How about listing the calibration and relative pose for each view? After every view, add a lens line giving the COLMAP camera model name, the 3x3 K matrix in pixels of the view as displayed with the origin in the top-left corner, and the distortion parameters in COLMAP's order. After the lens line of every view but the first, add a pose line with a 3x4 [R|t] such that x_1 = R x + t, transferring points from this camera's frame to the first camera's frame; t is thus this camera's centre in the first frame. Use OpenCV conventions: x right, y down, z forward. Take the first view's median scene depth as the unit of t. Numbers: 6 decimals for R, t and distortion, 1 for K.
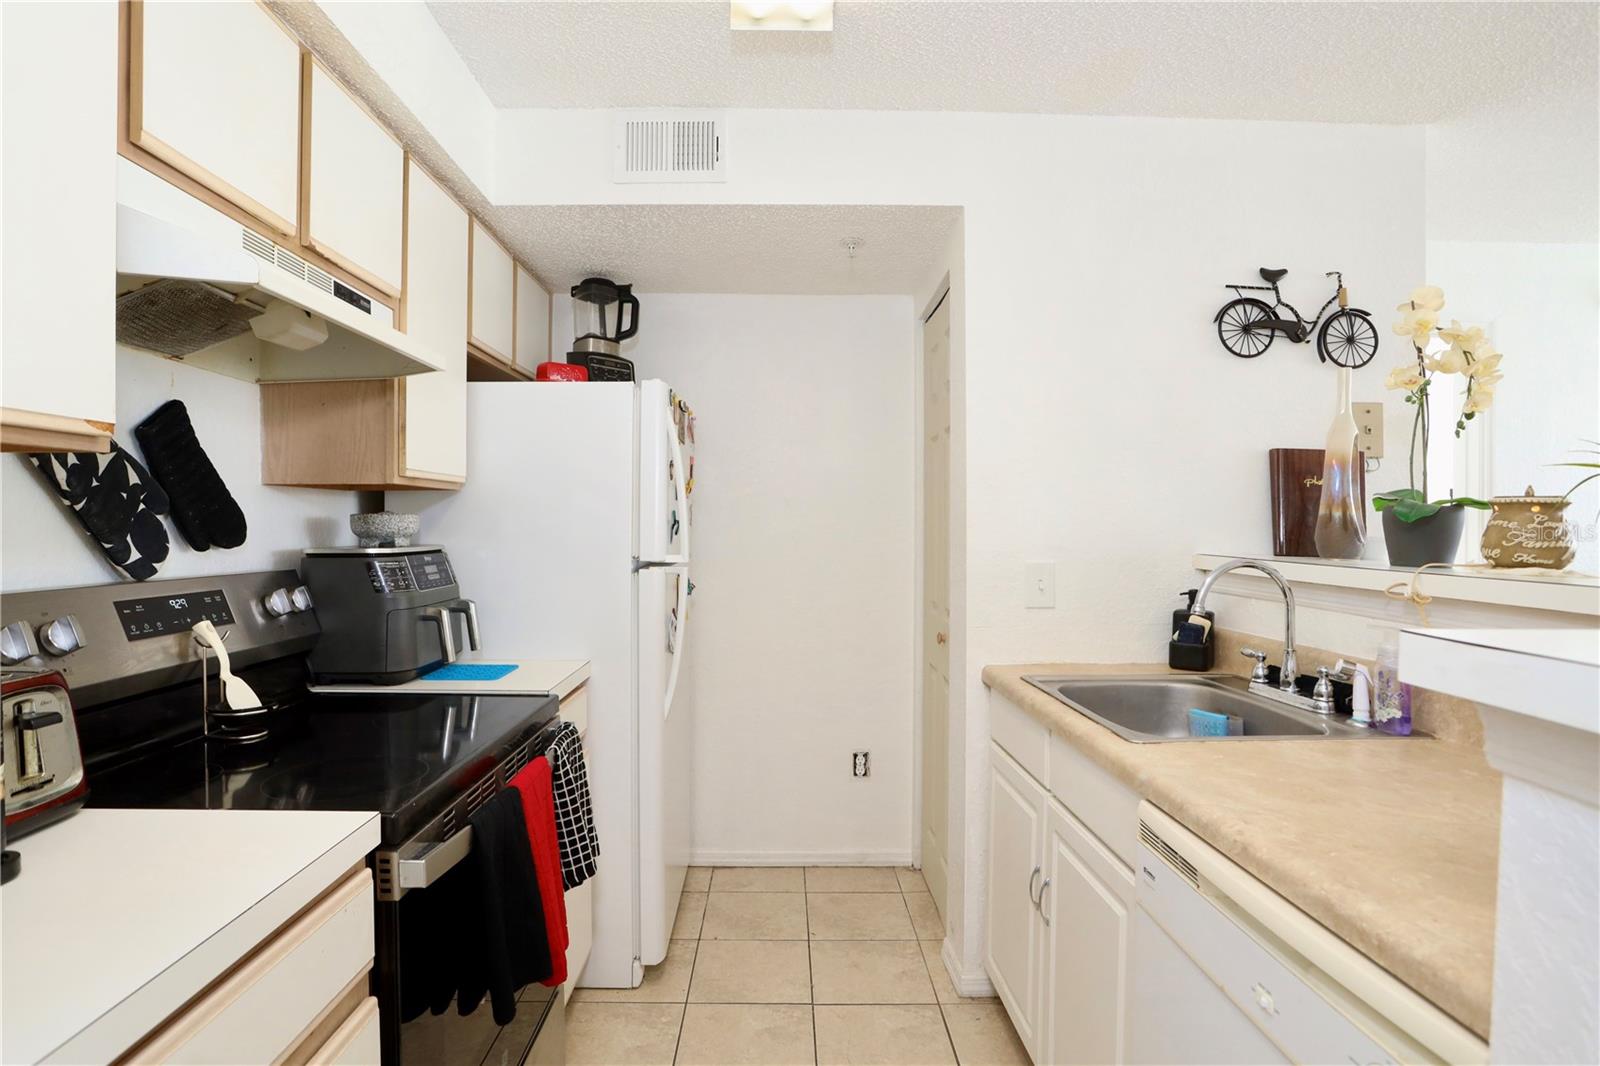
lens RADIAL K [[799.2, 0, 792.3], [0, 799.2, 530.5], [0, 0, 1]] dist [-0.057688, 0.019132]
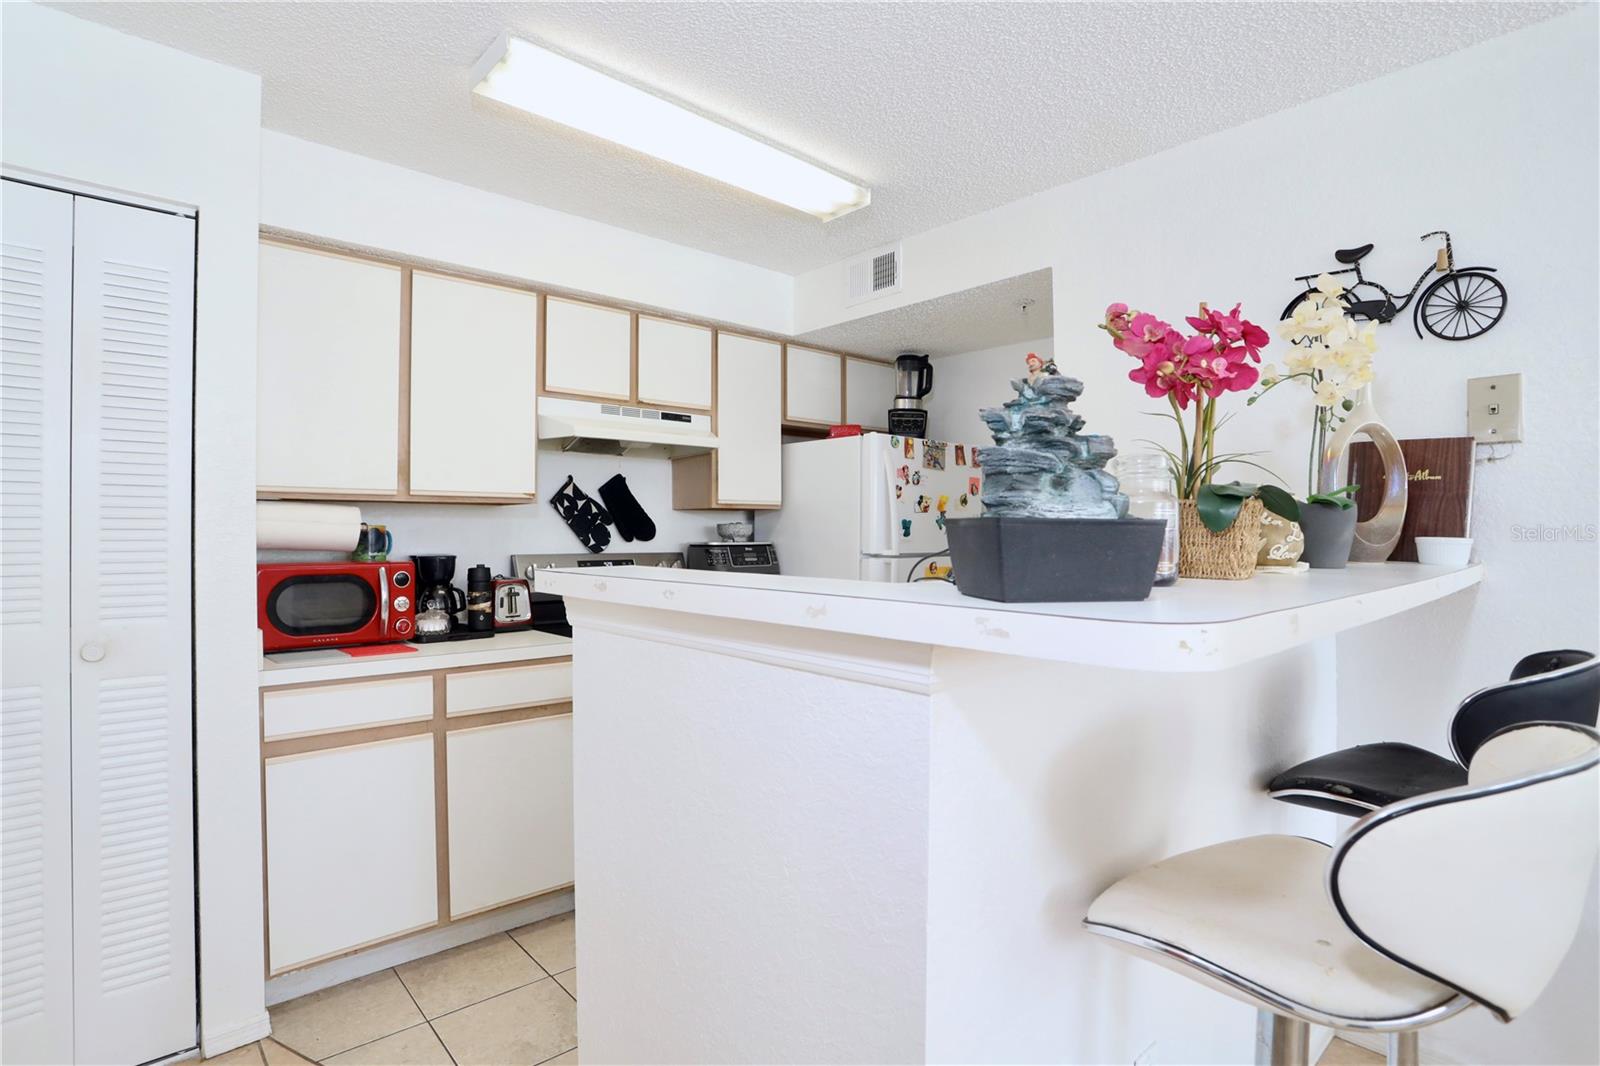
lens RADIAL K [[799.2, 0, 792.3], [0, 799.2, 530.5], [0, 0, 1]] dist [-0.057688, 0.019132]
pose [[0.662611, -0.005525, -0.748943, 0.862105], [-0.006112, 0.999900, -0.012784, 0.014449], [0.748938, 0.013048, 0.662511, -0.100343]]
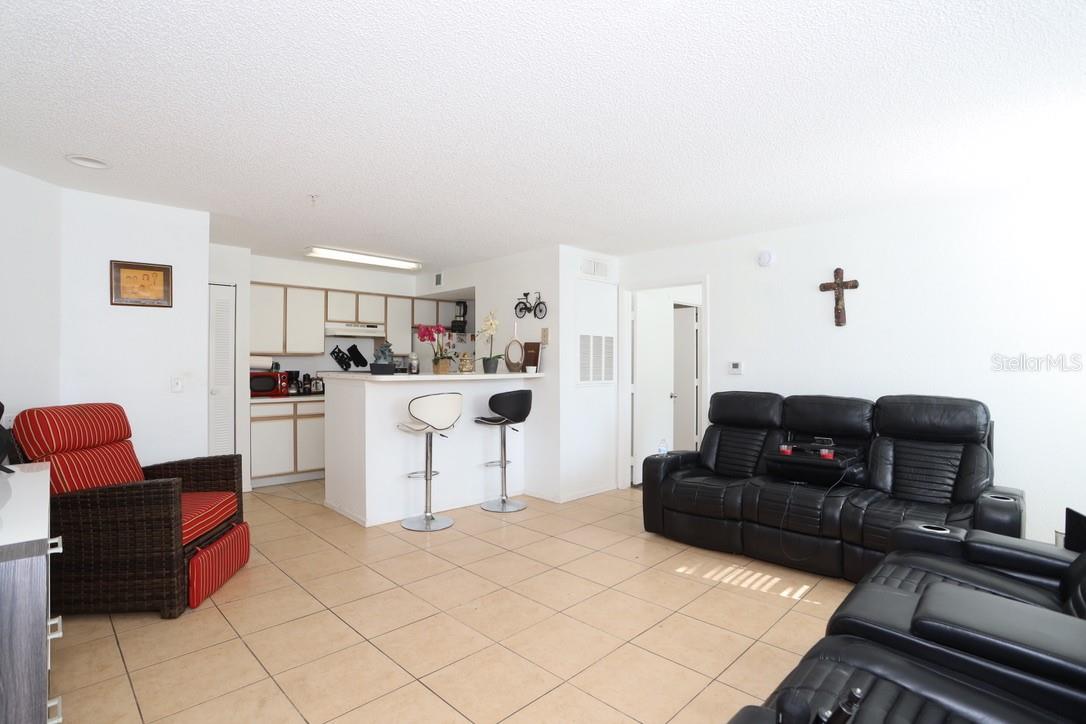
lens RADIAL K [[542.4, 0, 537.8], [0, 542.4, 360.3], [0, 0, 1]] dist [-0.057688, 0.019132]
pose [[0.680569, -0.004730, -0.732669, 2.508568], [-0.008847, 0.999853, -0.014672, 0.015907], [0.732631, 0.016468, 0.680427, -0.678353]]
